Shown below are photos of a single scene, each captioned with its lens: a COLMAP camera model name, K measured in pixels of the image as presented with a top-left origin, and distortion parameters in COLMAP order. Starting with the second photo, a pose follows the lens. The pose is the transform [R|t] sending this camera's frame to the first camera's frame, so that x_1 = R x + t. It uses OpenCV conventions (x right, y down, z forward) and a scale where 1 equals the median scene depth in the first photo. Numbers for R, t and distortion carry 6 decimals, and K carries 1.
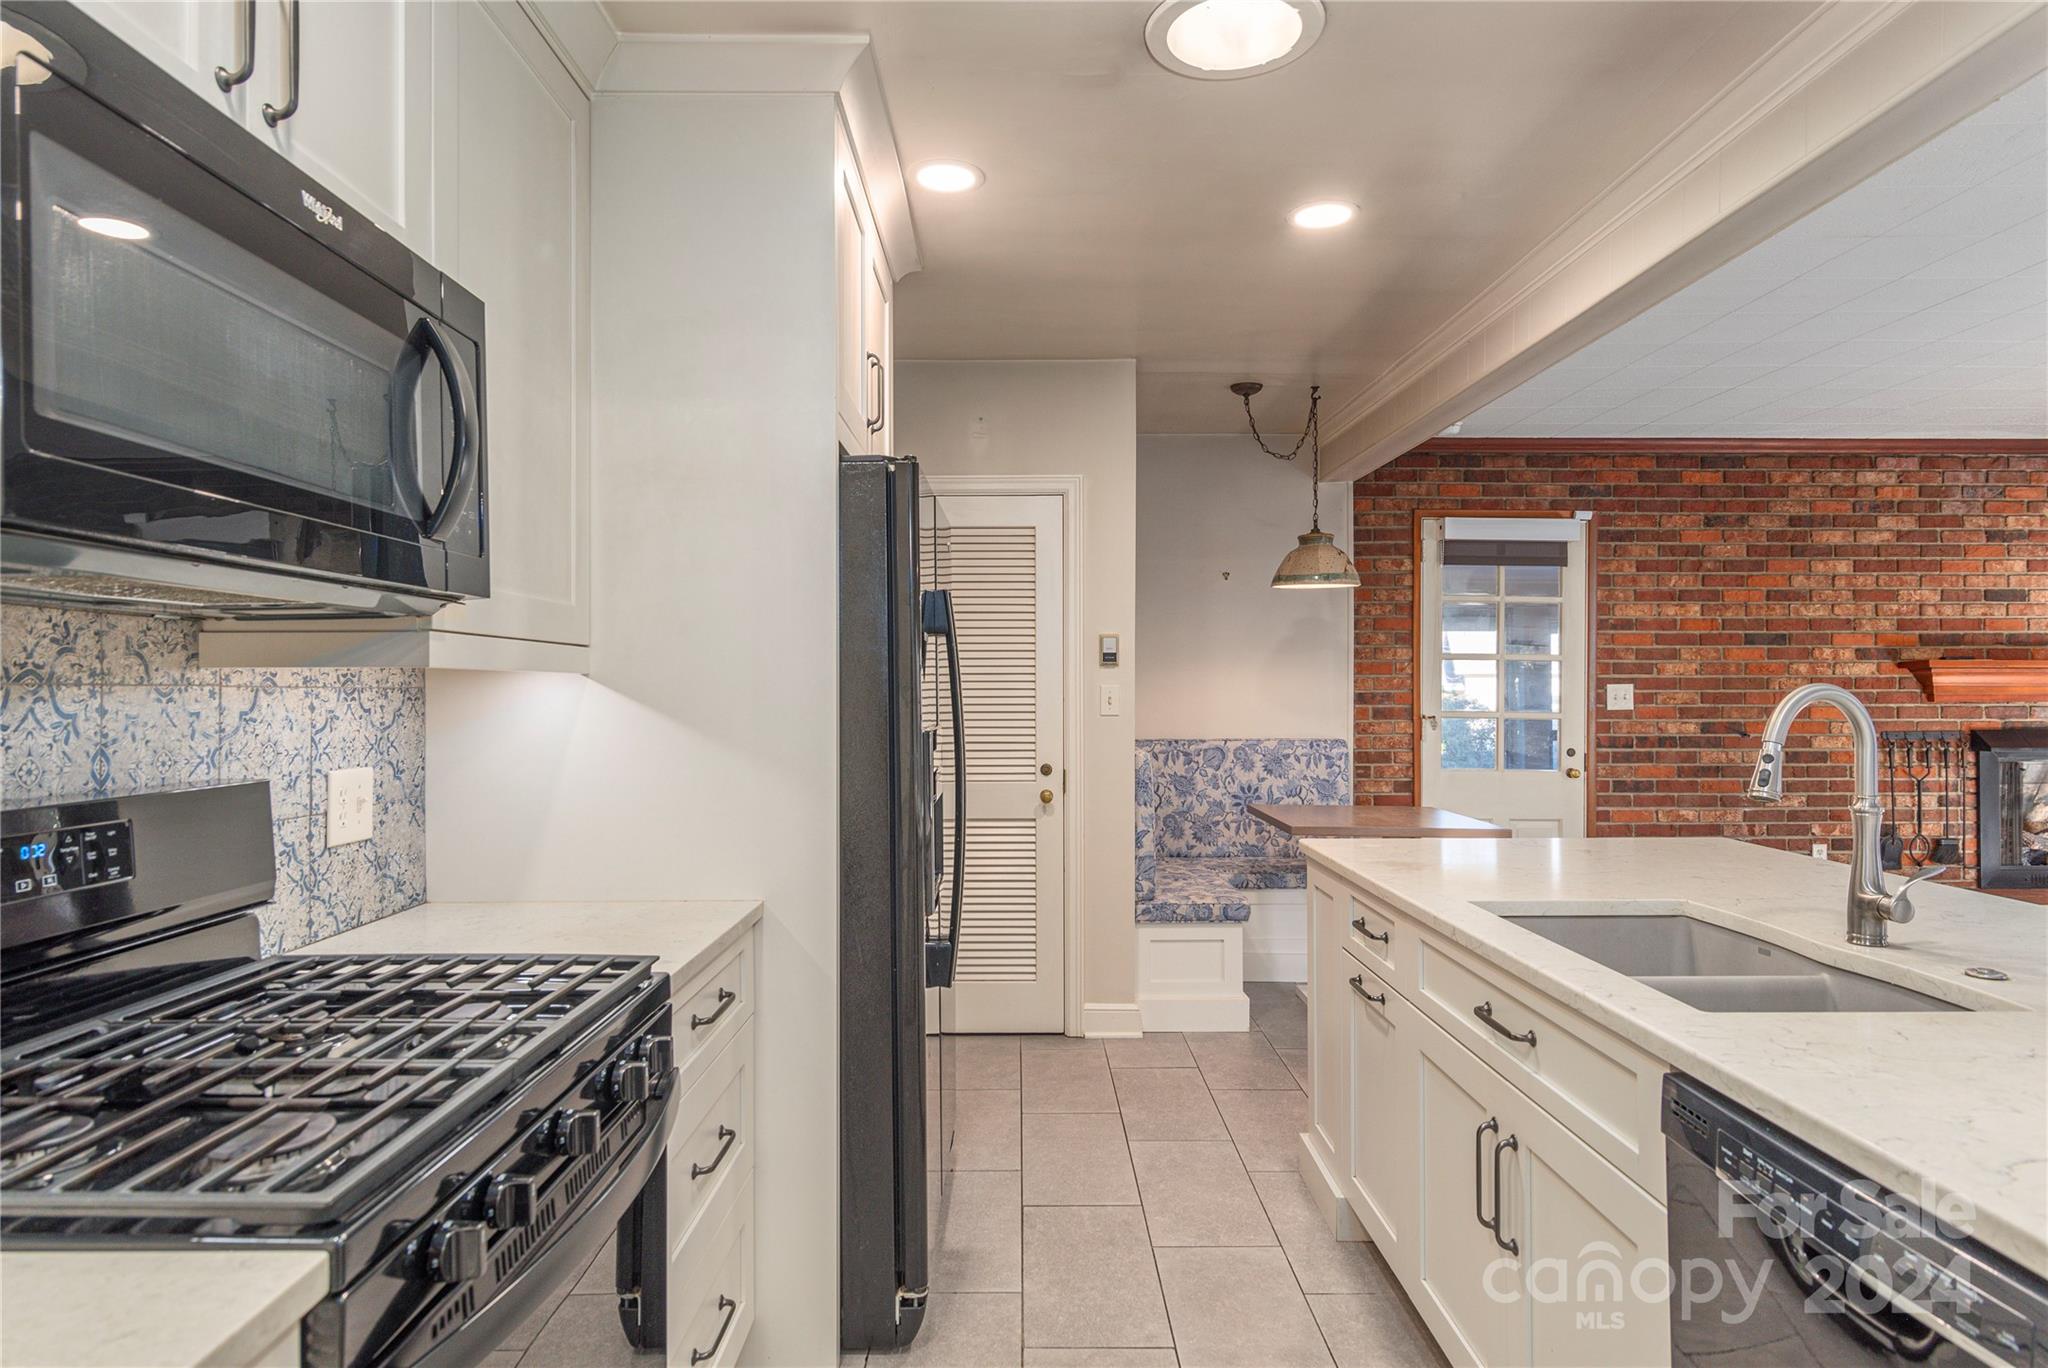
lens RADIAL K [[1163.9, 0, 1024.2], [0, 1163.9, 691.9], [0, 0, 1]] dist [0.002016, 0.000396]
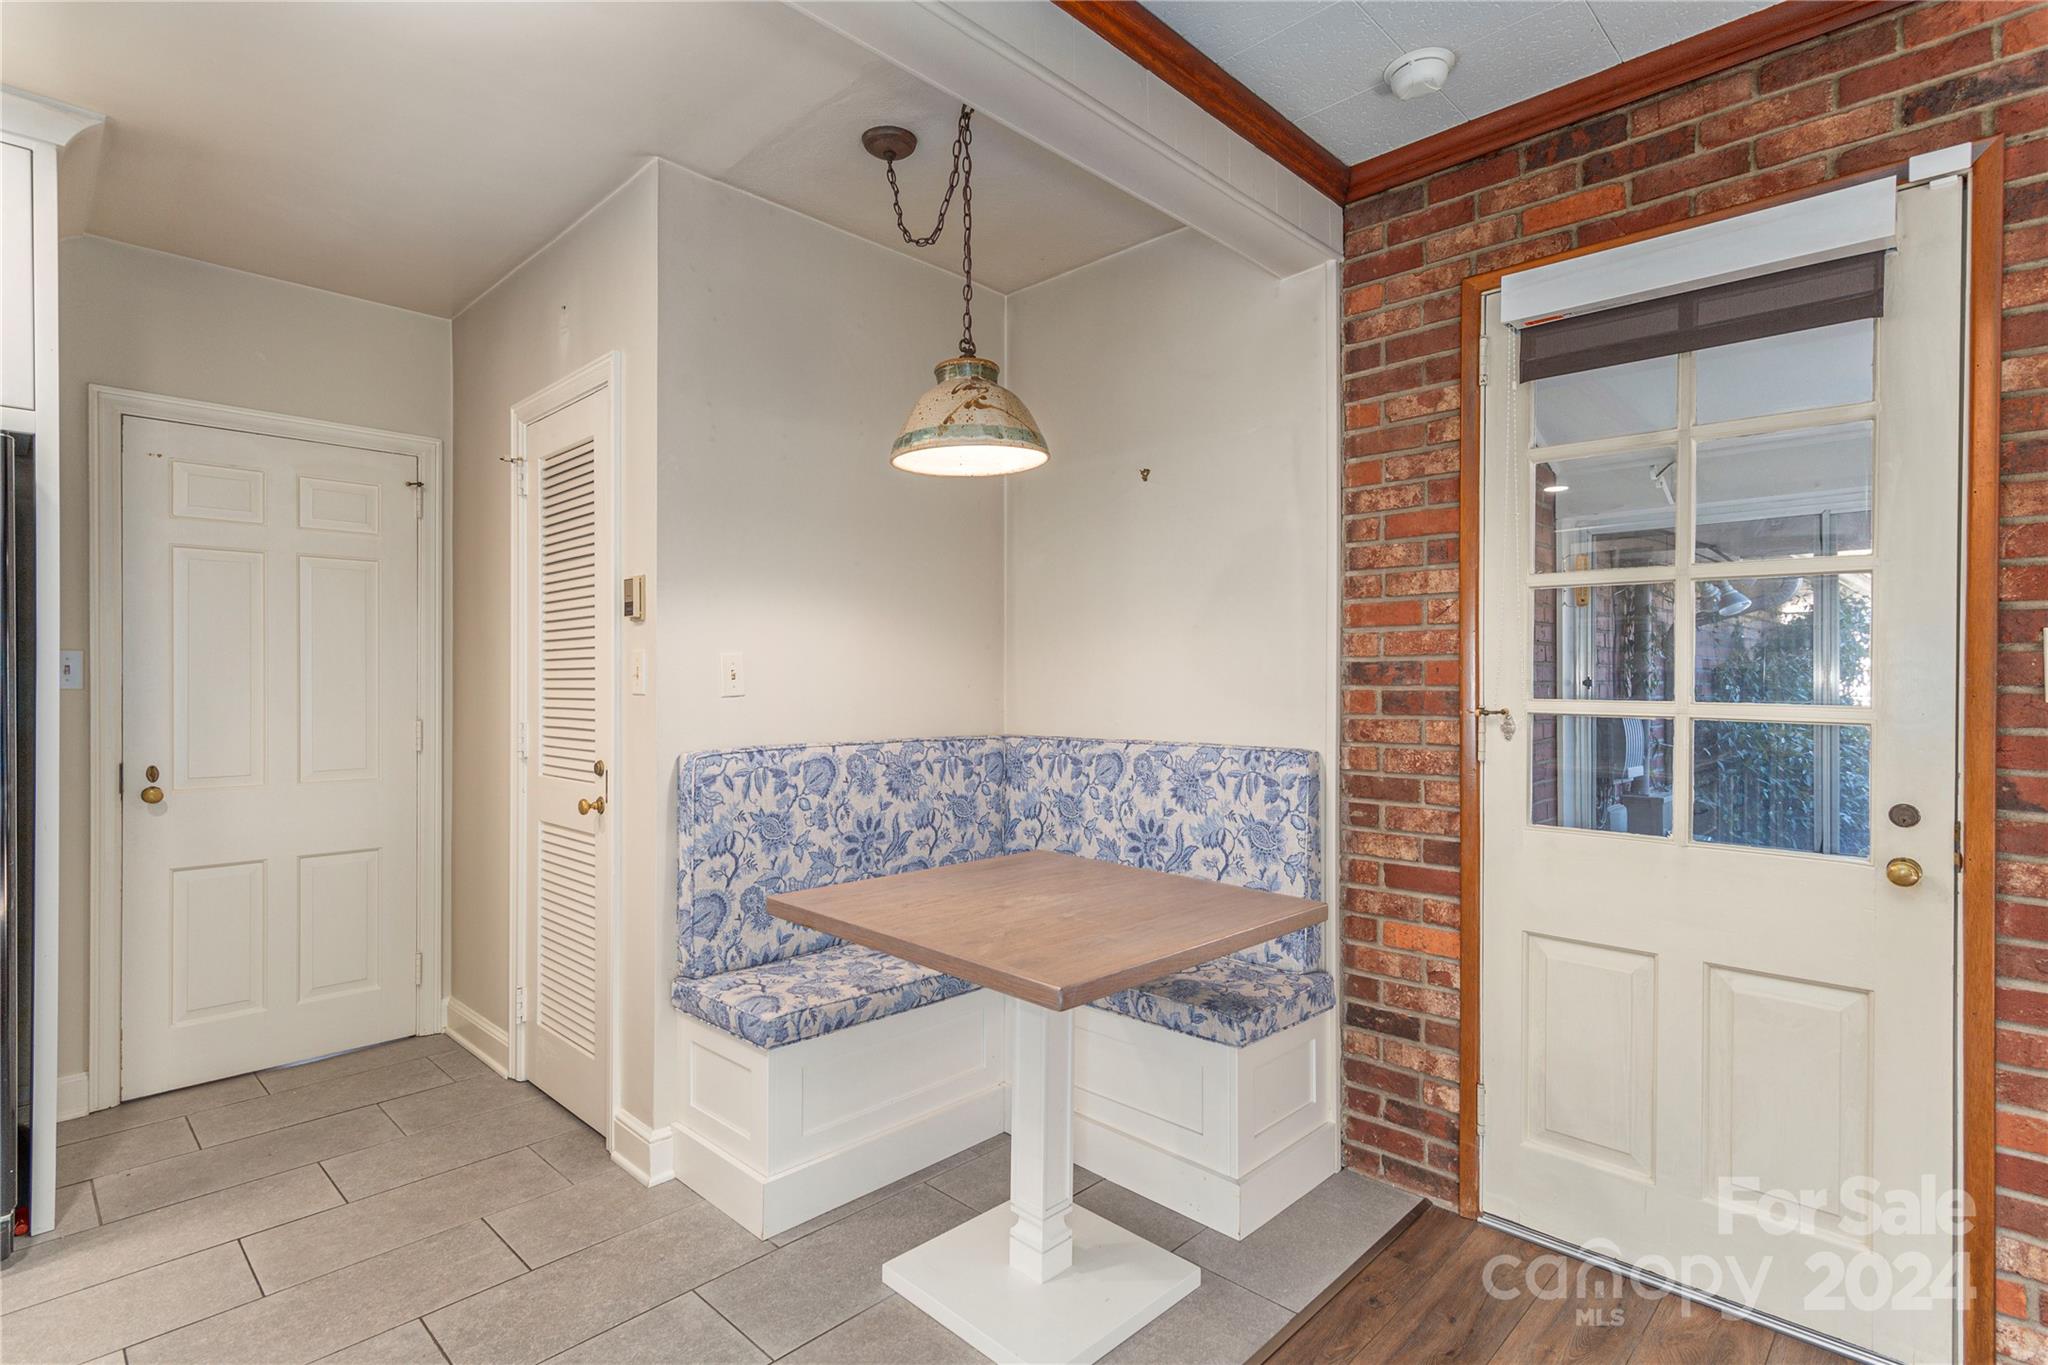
lens RADIAL K [[1025.9, 0, 1011.9], [0, 1025.9, 686.3], [0, 0, 1]] dist [0.011789, 0.000920]
pose [[0.703344, 0.003261, -0.710842, 0.502924], [-0.002120, 0.999995, 0.002490, 0.010467], [0.710846, -0.000245, 0.703348, 0.563717]]
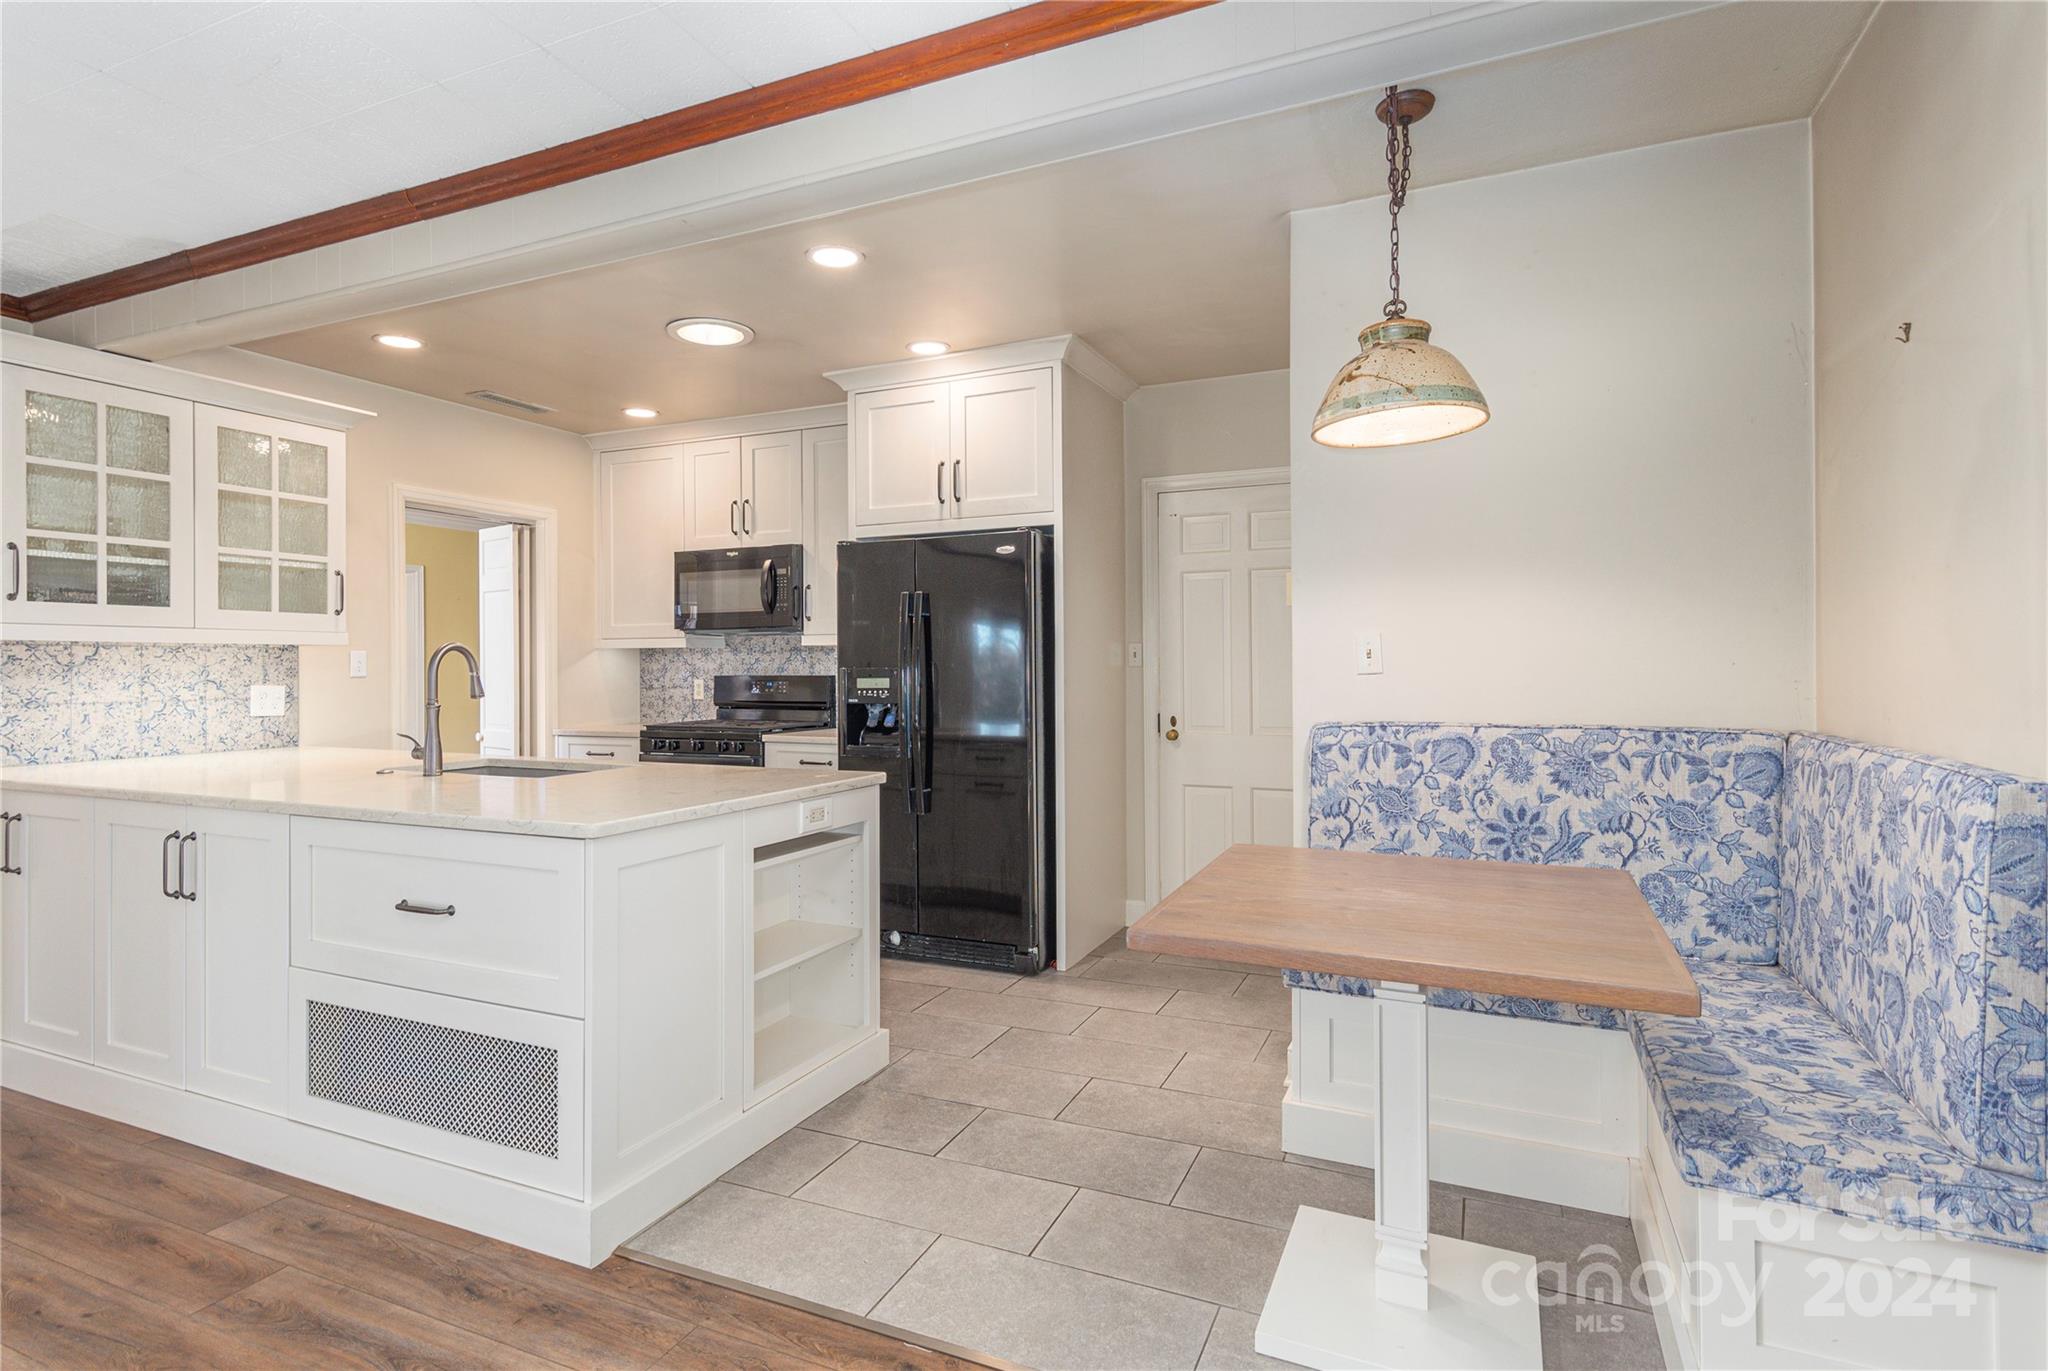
lens RADIAL K [[1025.9, 0, 1004.3], [0, 1025.9, 663.4], [0, 0, 1]] dist [0.011789, 0.000920]
pose [[-0.433951, 0.003460, -0.900930, 0.614606], [0.004339, 0.999989, 0.001751, 0.009469], [0.900926, -0.003149, -0.433962, 0.864356]]
